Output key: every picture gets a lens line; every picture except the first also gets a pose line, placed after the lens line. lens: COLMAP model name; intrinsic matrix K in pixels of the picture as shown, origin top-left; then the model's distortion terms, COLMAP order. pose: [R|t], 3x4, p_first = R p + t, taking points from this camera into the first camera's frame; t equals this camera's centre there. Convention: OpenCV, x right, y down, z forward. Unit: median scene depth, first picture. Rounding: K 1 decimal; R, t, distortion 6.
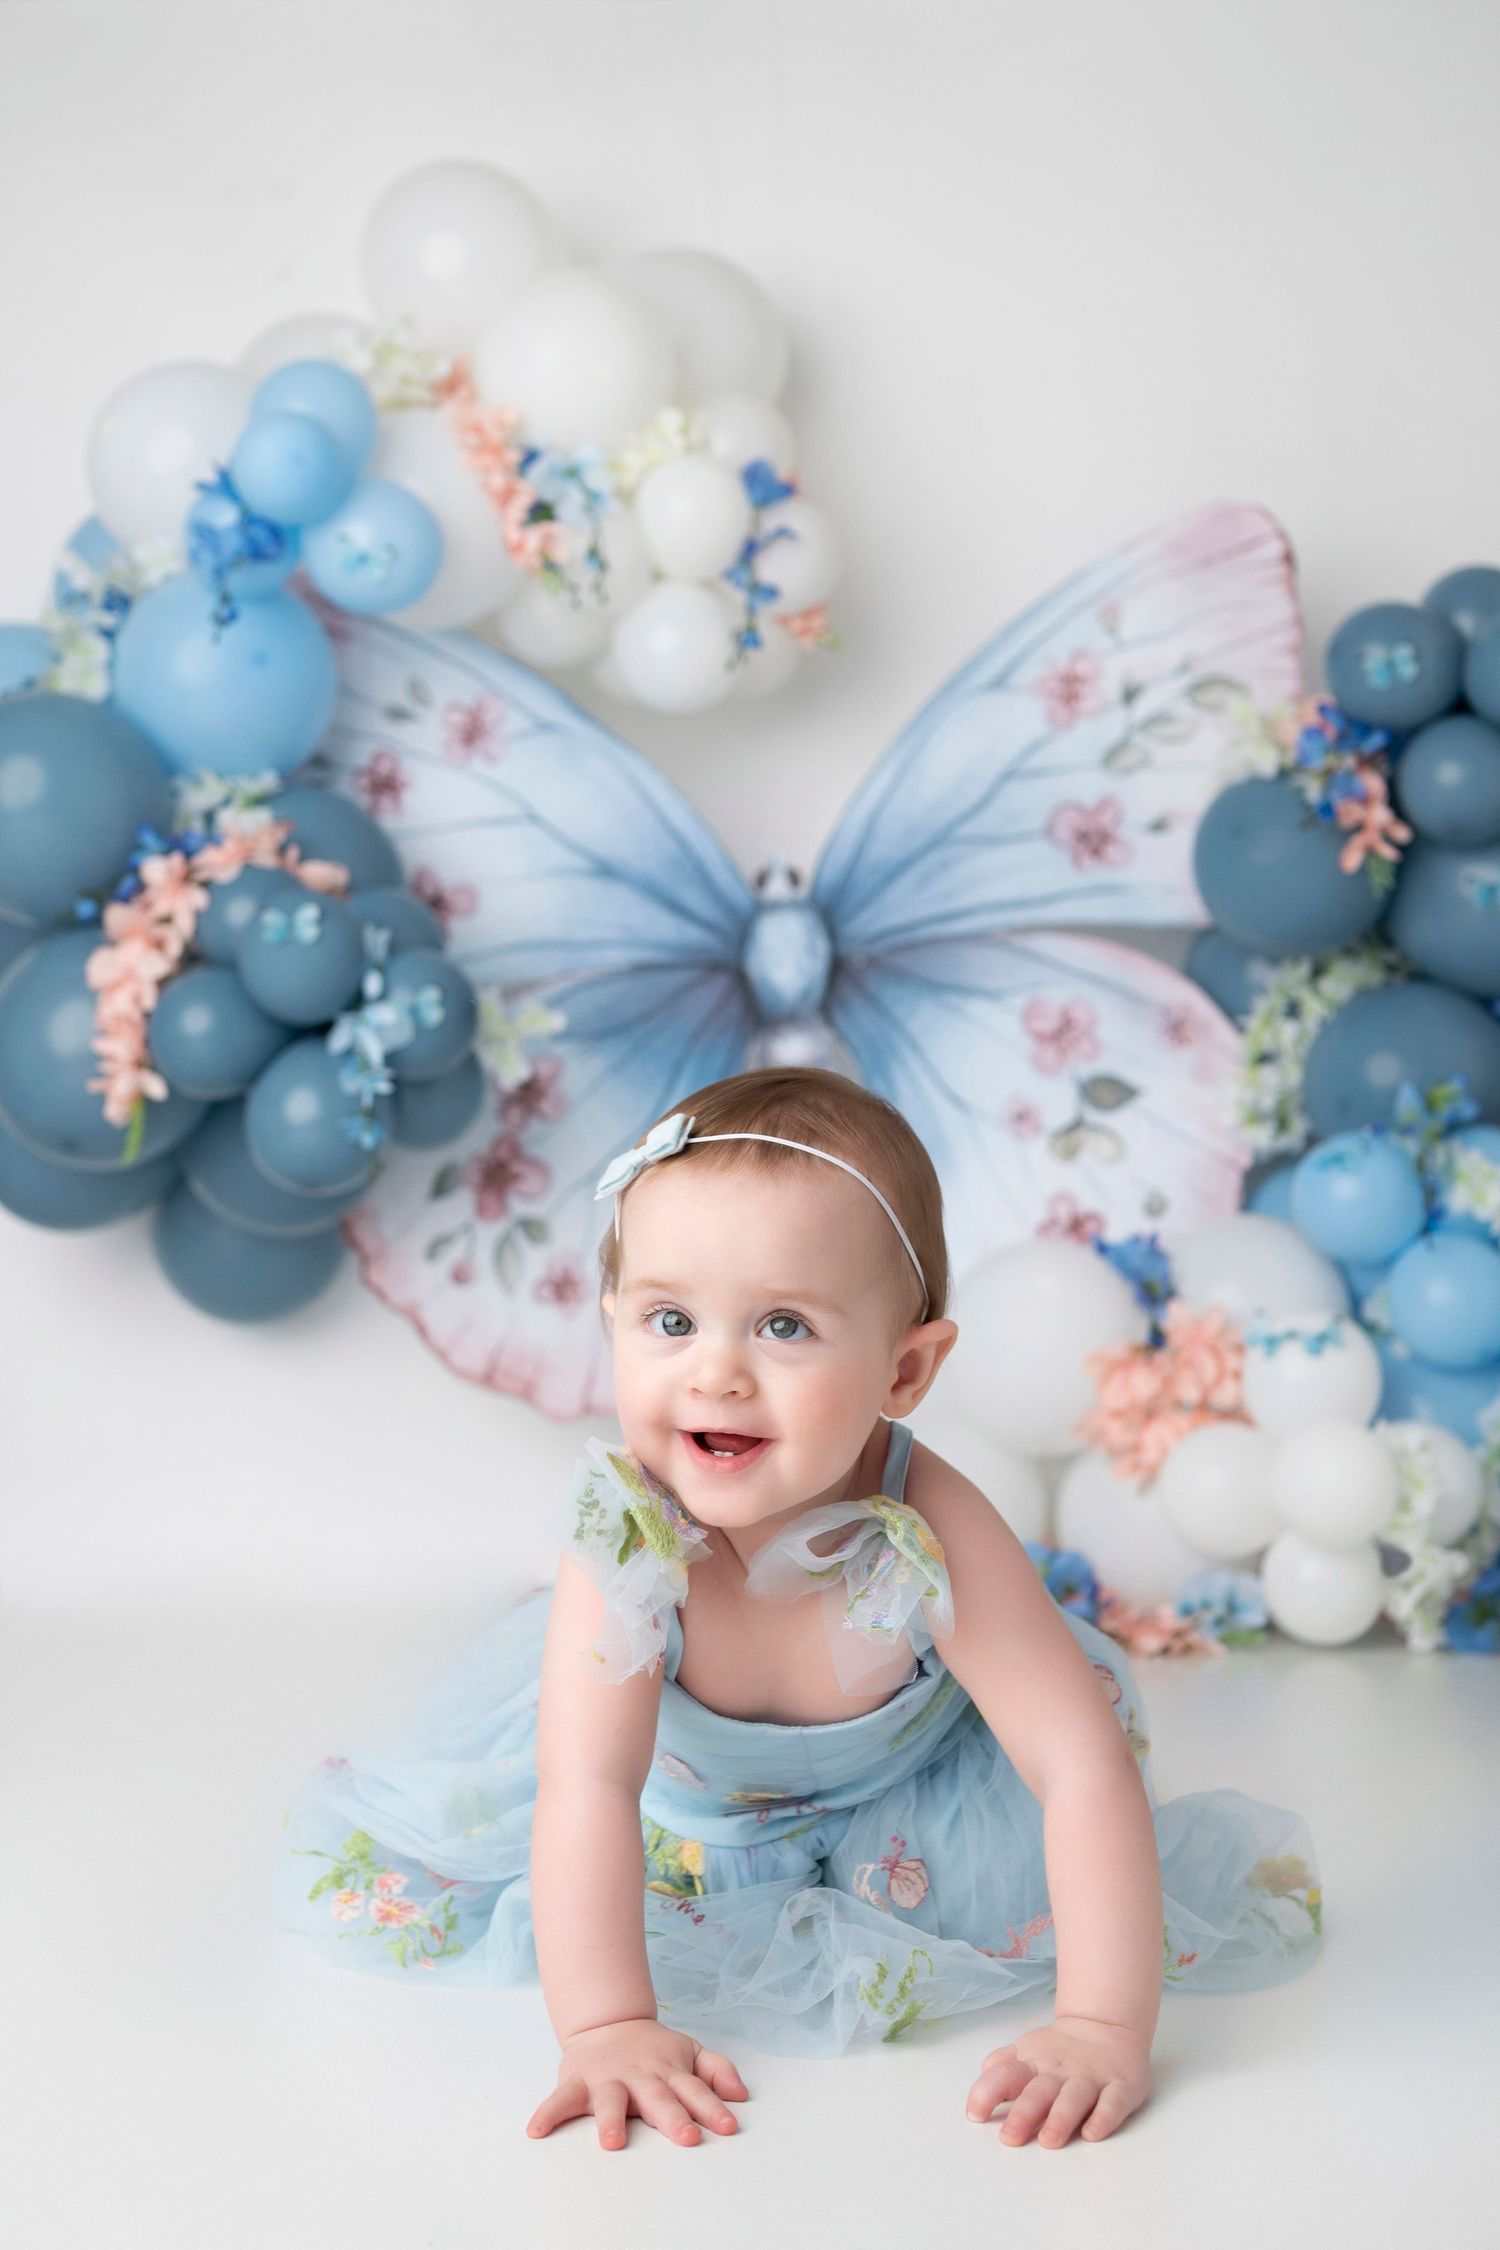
lens RADIAL K [[2484.9, 0, 759.5], [0, 2484.9, 990.3], [0, 0, 1]] dist [-0.070021, 0.009742]
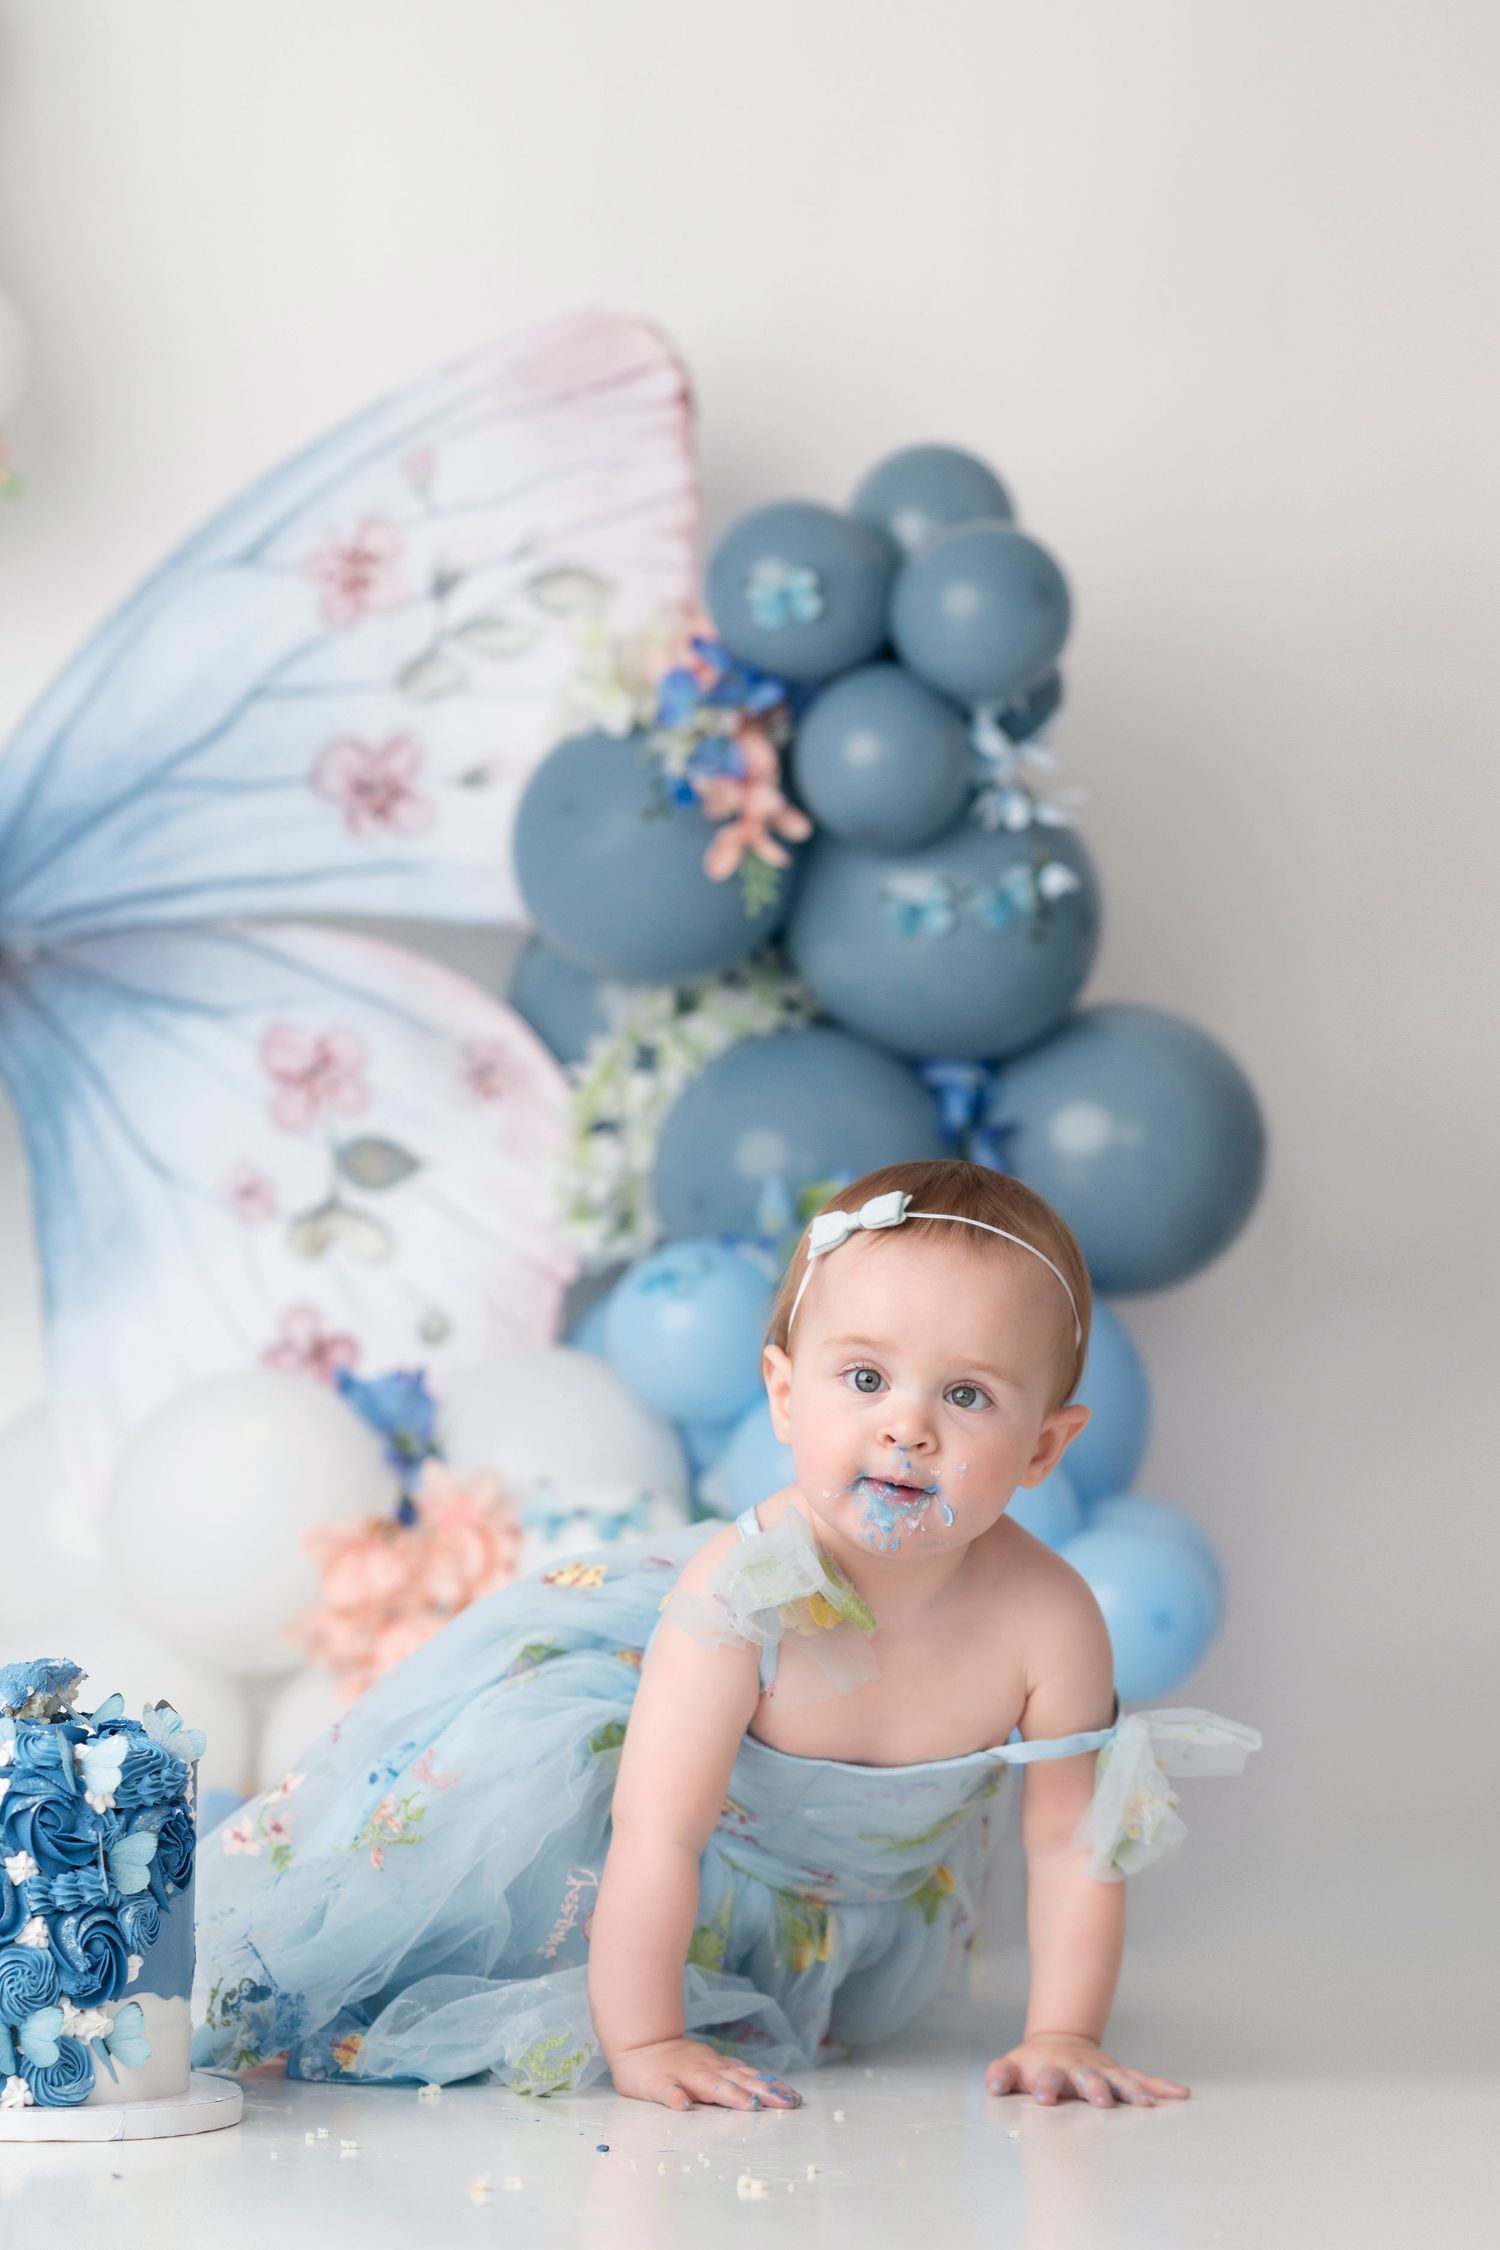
lens RADIAL K [[6401.8, 0, 751.4], [0, 6401.8, 1119.6], [0, 0, 1]] dist [-0.060143, -1.835107]
pose [[0.988609, 0.049262, 0.142219, -0.010435], [-0.057786, 0.996732, 0.056444, -0.077310], [-0.138974, -0.064019, 0.988225, -0.773580]]
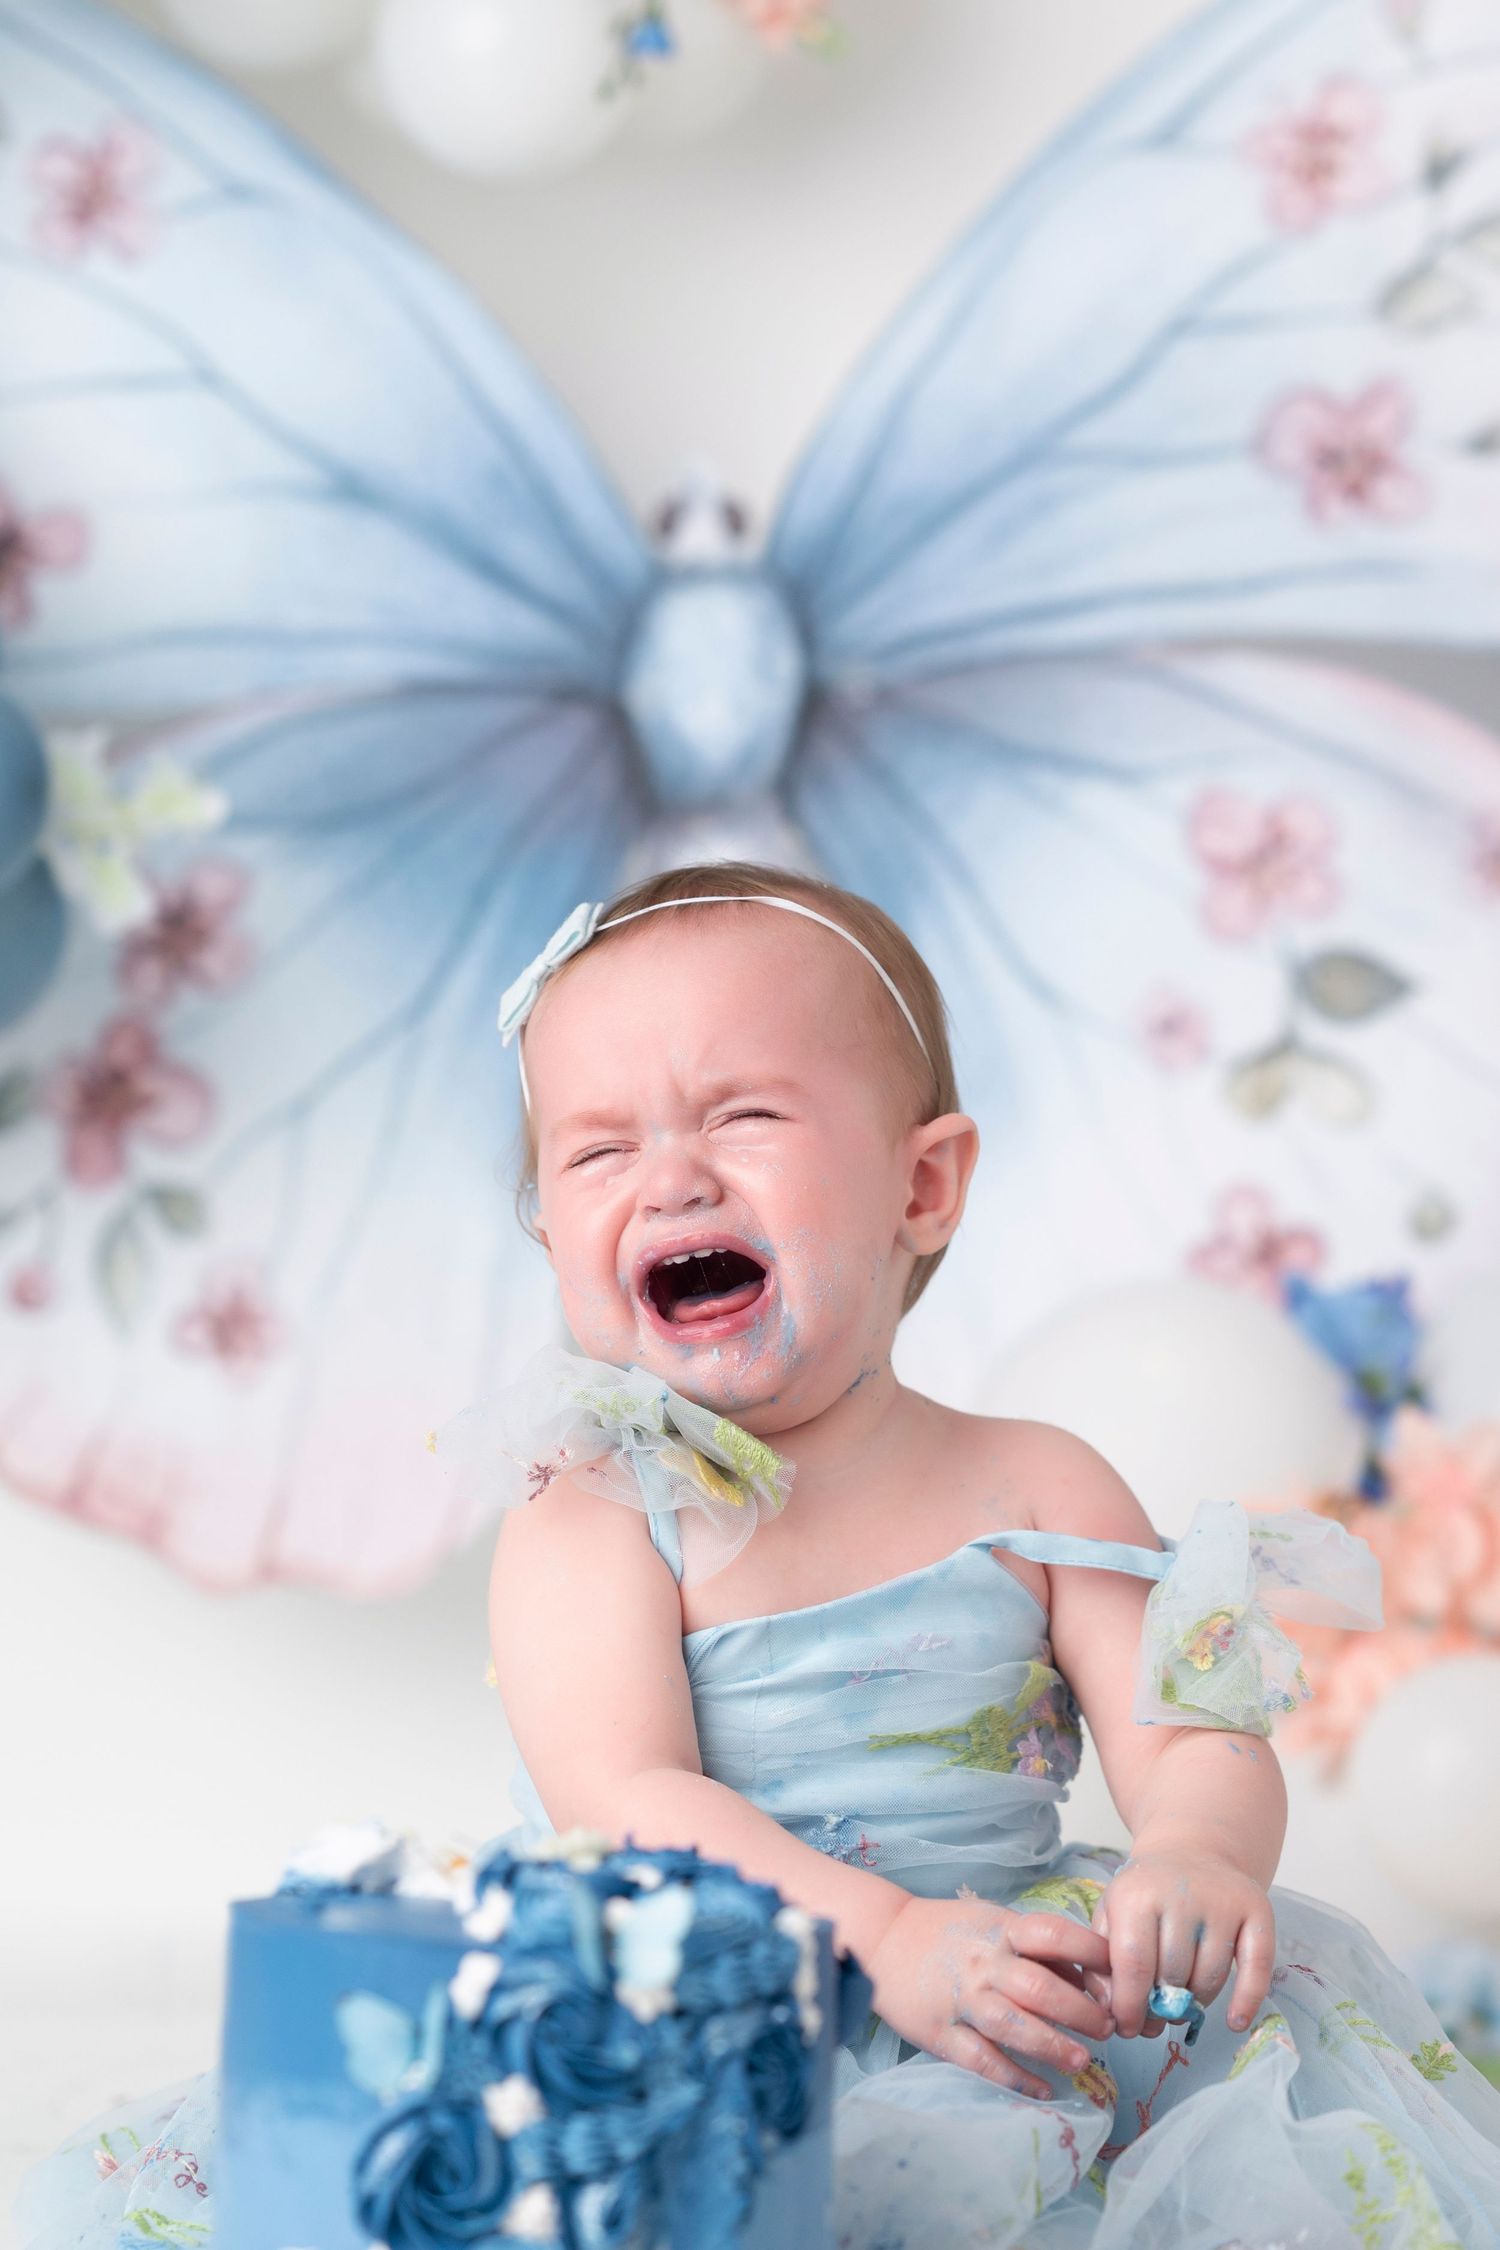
lens RADIAL K [[6401.8, 0, 751.4], [0, 6401.8, 1119.6], [0, 0, 1]] dist [-0.060143, -1.835107]
pose [[0.997470, 0.045659, -0.054491, 0.092308], [-0.041049, 0.995711, 0.082908, -0.032290], [0.058043, -0.080461, 0.995066, -0.267350]]
